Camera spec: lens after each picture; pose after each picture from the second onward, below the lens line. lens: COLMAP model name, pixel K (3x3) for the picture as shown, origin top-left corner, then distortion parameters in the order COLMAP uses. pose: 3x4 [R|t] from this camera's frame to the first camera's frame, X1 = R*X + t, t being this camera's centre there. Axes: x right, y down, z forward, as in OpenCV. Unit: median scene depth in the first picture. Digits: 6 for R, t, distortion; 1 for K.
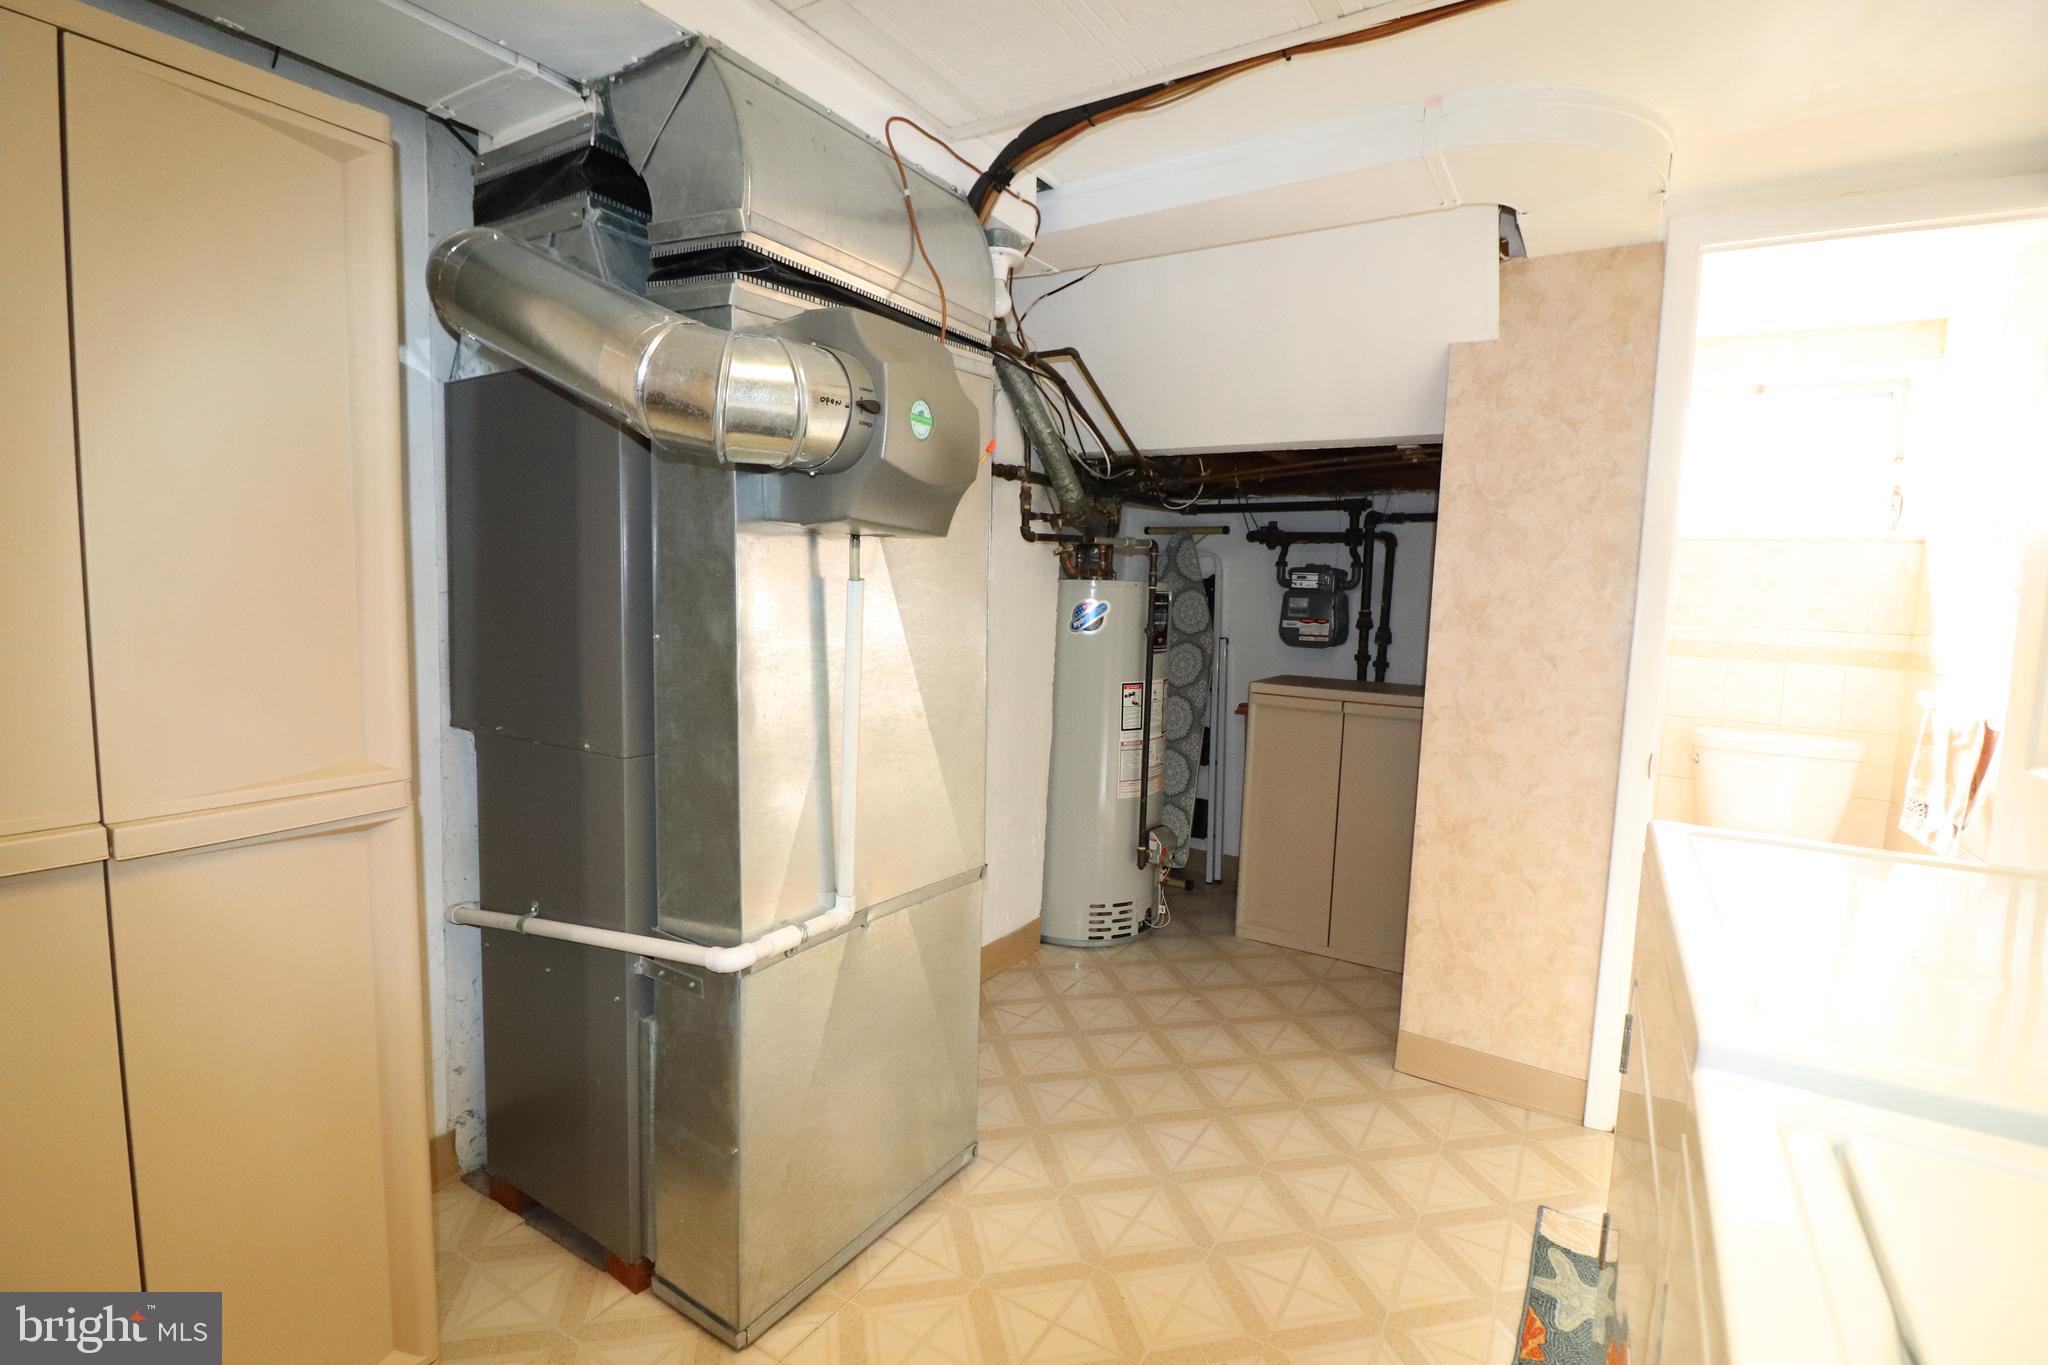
lens RADIAL K [[940.4, 0, 1022.3], [0, 940.4, 674.4], [0, 0, 1]] dist [-0.002799, -0.011455]
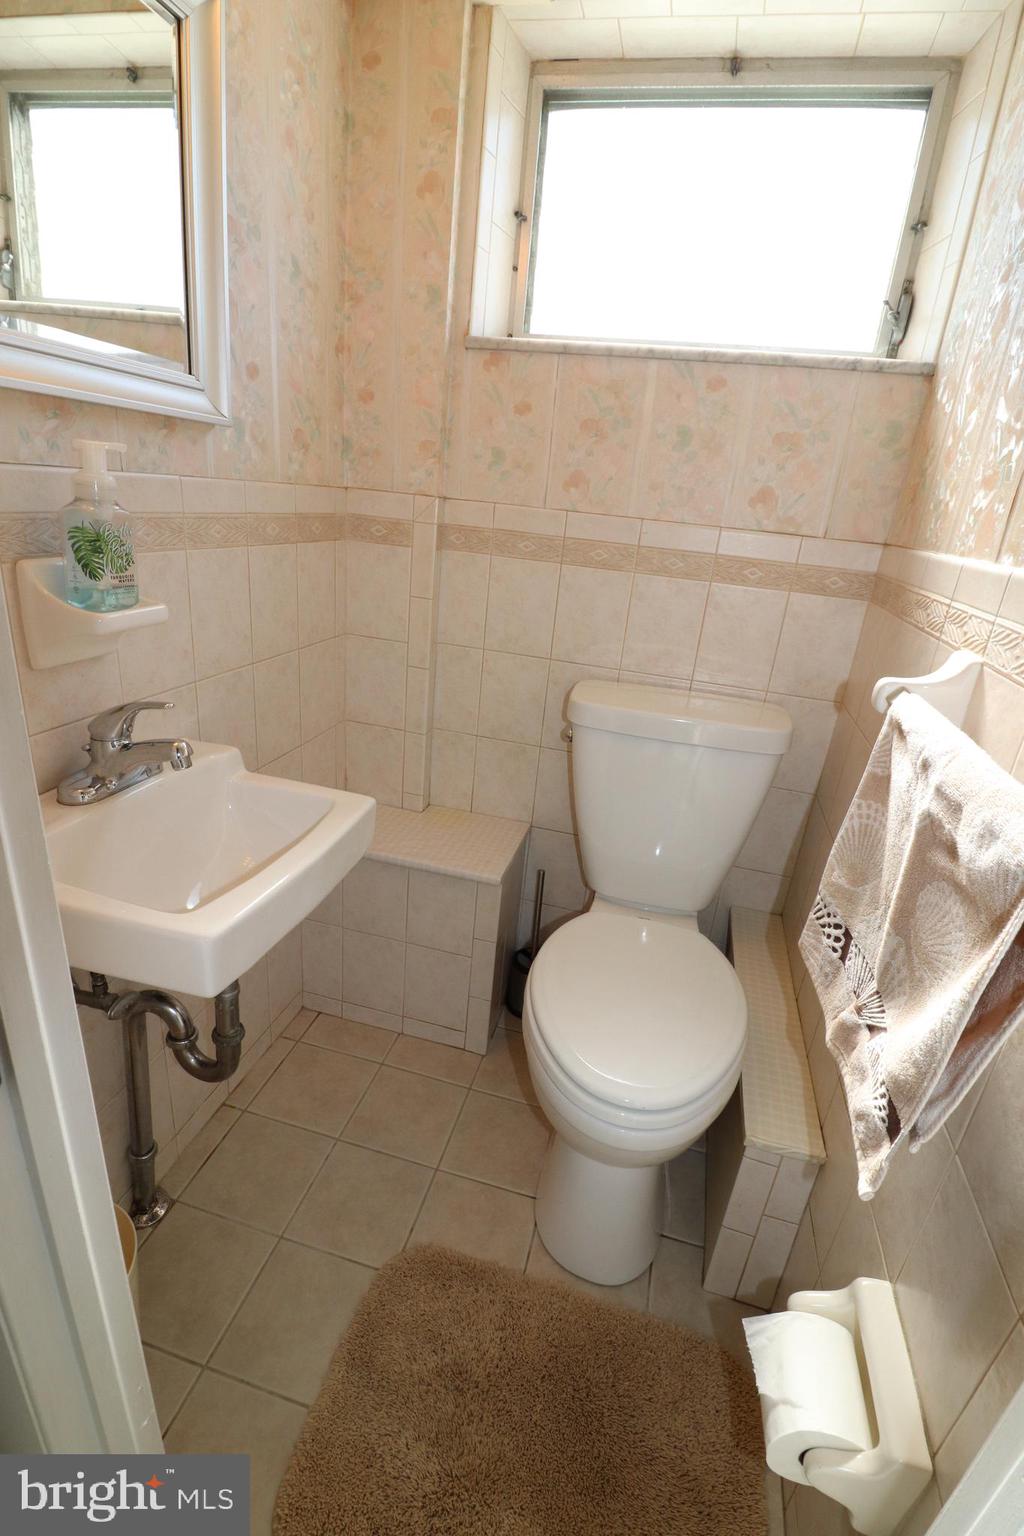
lens RADIAL K [[705.3, 0, 517.5], [0, 705.3, 770.9], [0, 0, 1]] dist [-0.002799, -0.011455]
pose [[0.951524, -0.070945, 0.299281, 0.741406], [-0.025600, 0.951392, 0.306918, -0.046973], [-0.306508, -0.299701, 0.903456, 0.783182]]
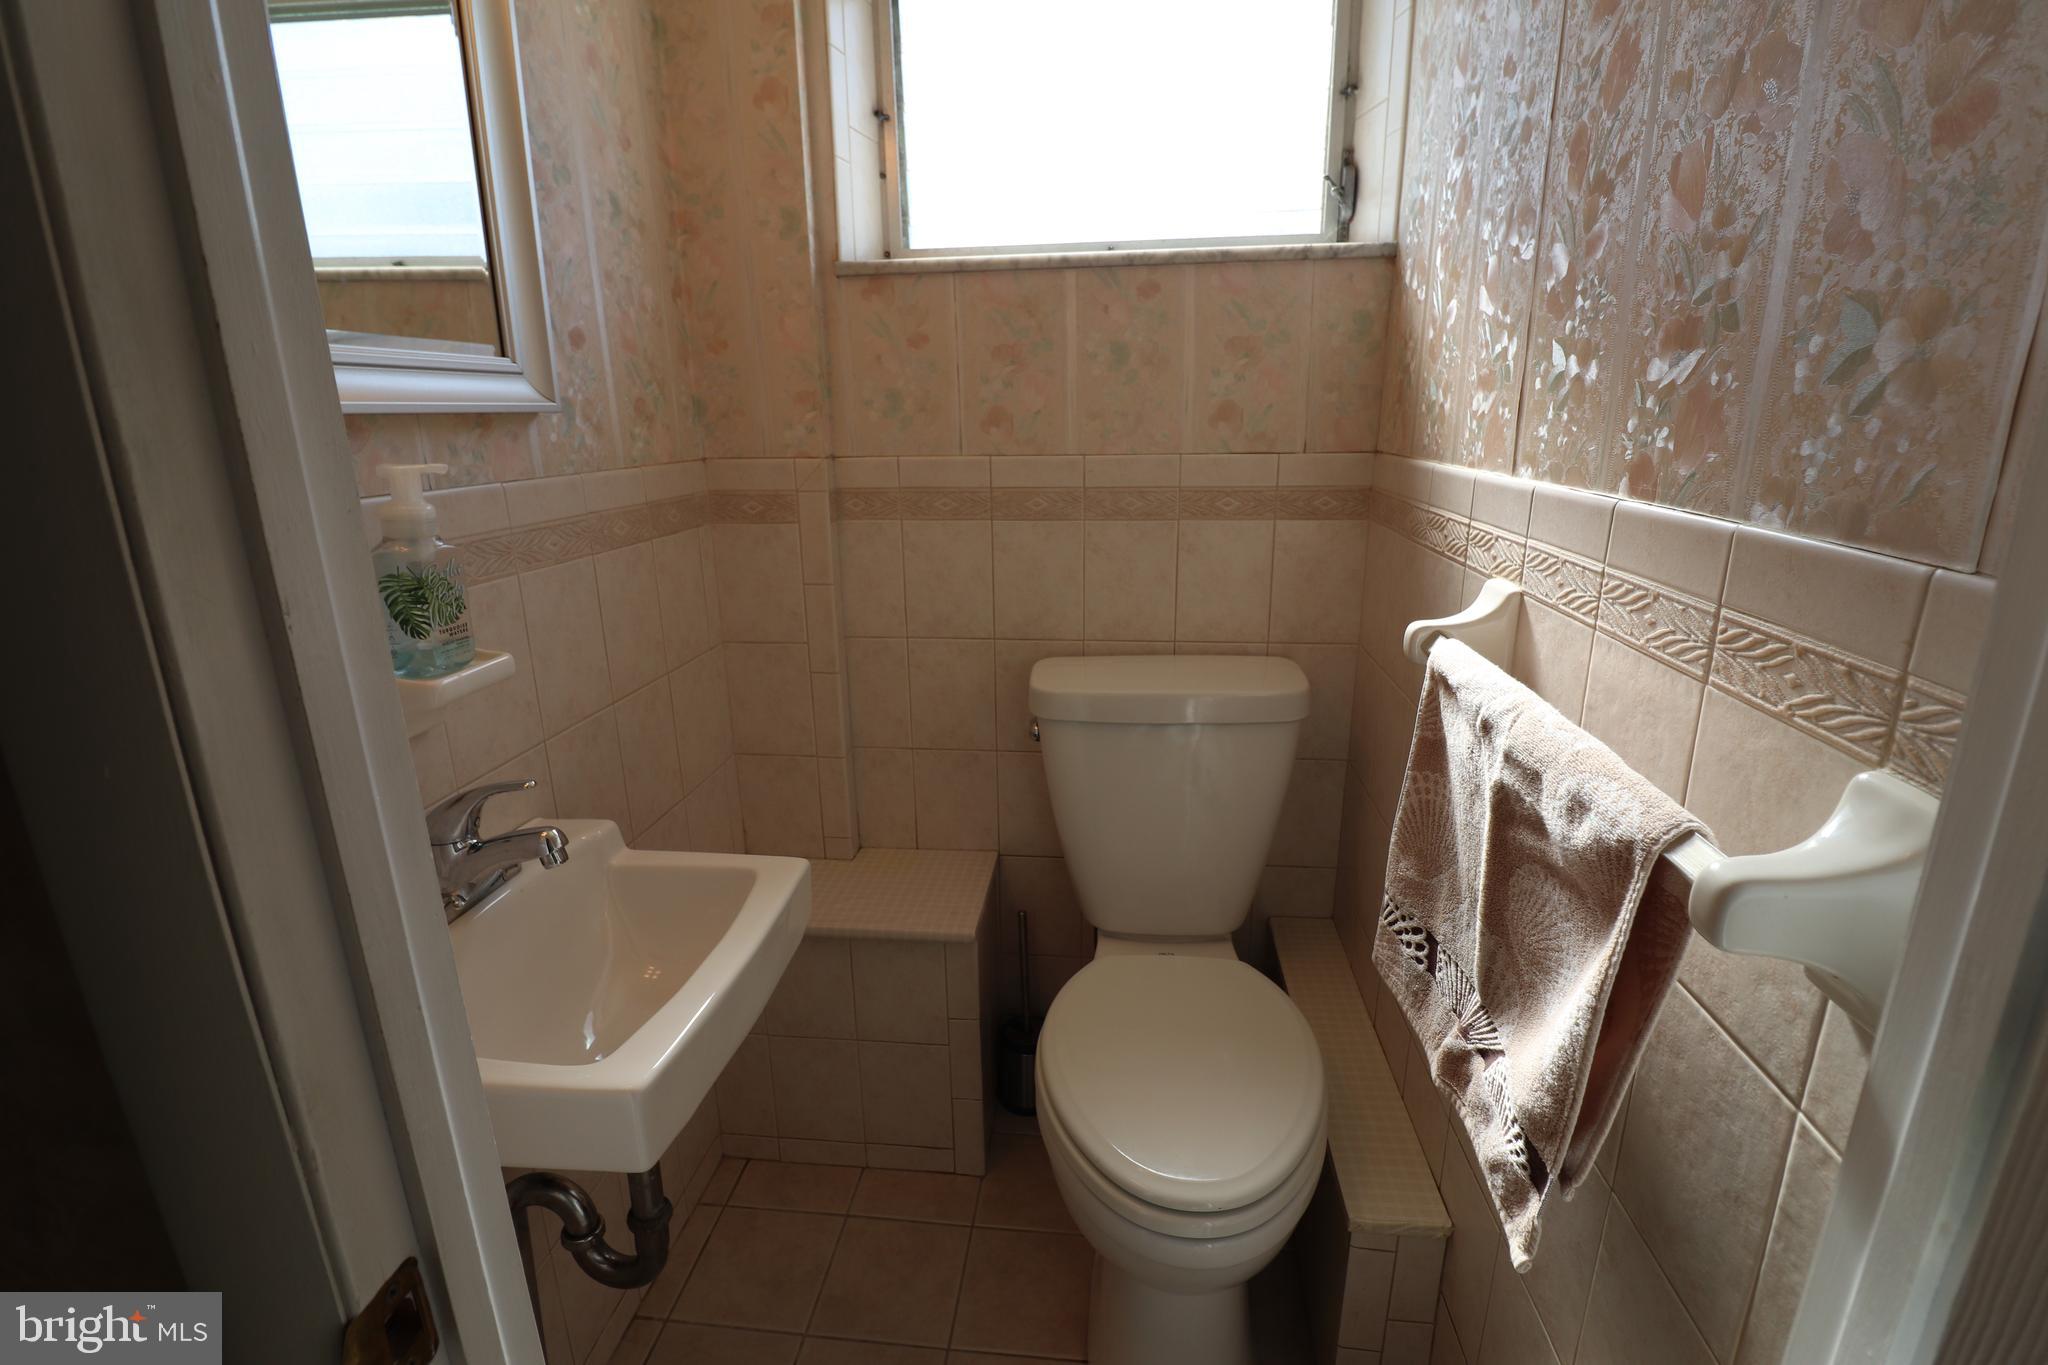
lens RADIAL K [[940.4, 0, 1024.4], [0, 940.4, 675.2], [0, 0, 1]] dist [-0.002799, -0.011455]
pose [[0.900490, -0.174202, 0.398461, 0.714130], [0.091001, 0.971459, 0.219056, -0.069532], [-0.425248, -0.160997, 0.890642, 0.772996]]
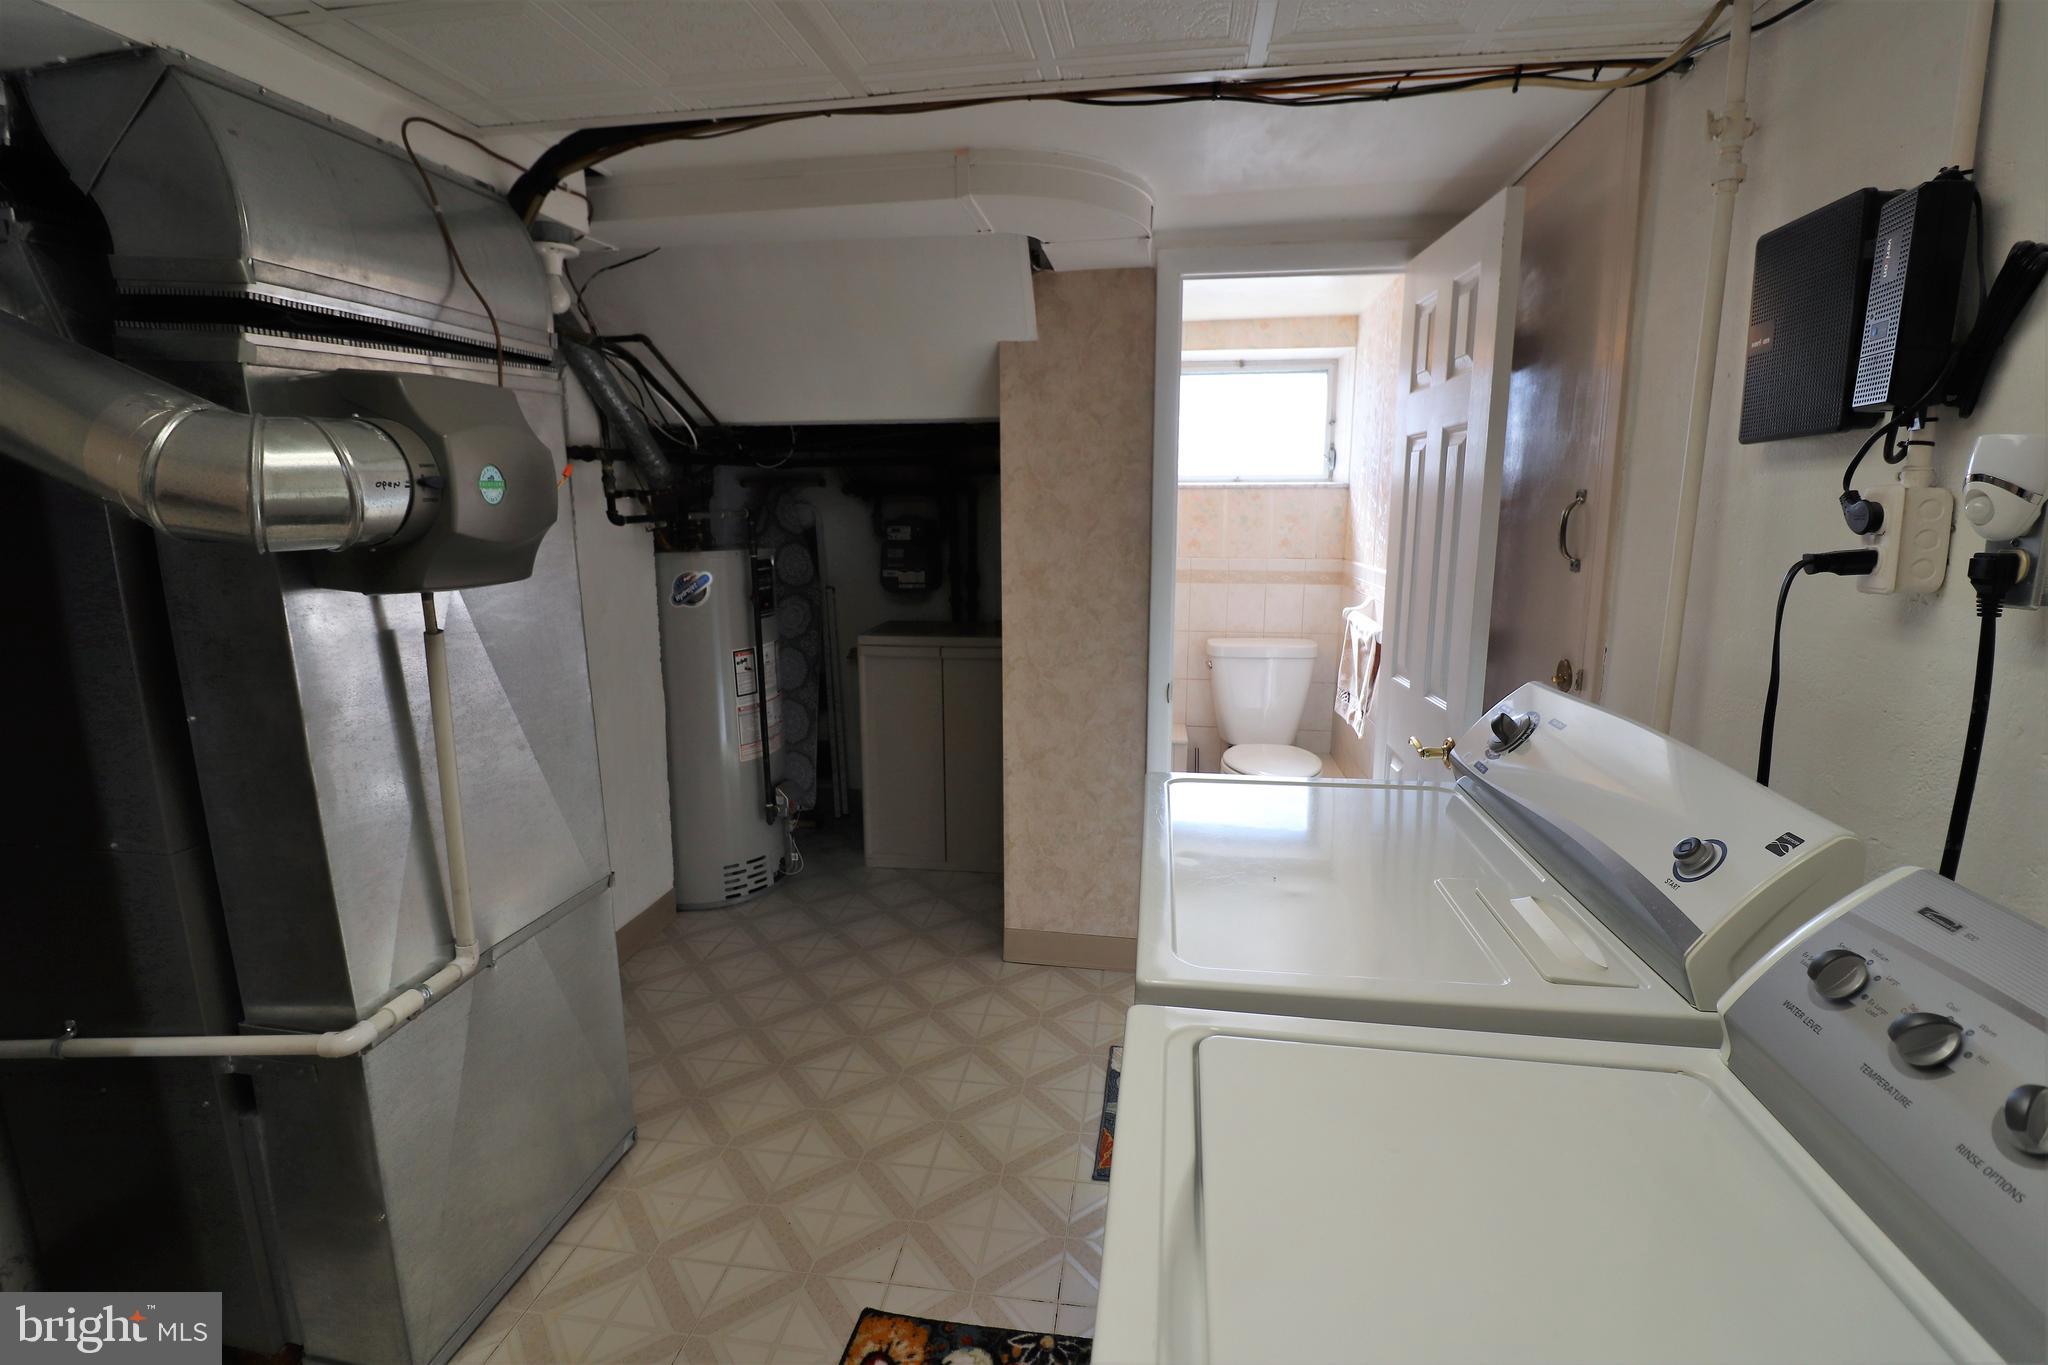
lens RADIAL K [[940.4, 0, 1027.8], [0, 940.4, 671.9], [0, 0, 1]] dist [-0.002799, -0.011455]
pose [[0.915804, -0.110919, 0.386004, 0.004146], [0.071928, 0.990865, 0.114074, -0.087832], [-0.395131, -0.076705, 0.915417, -0.090183]]
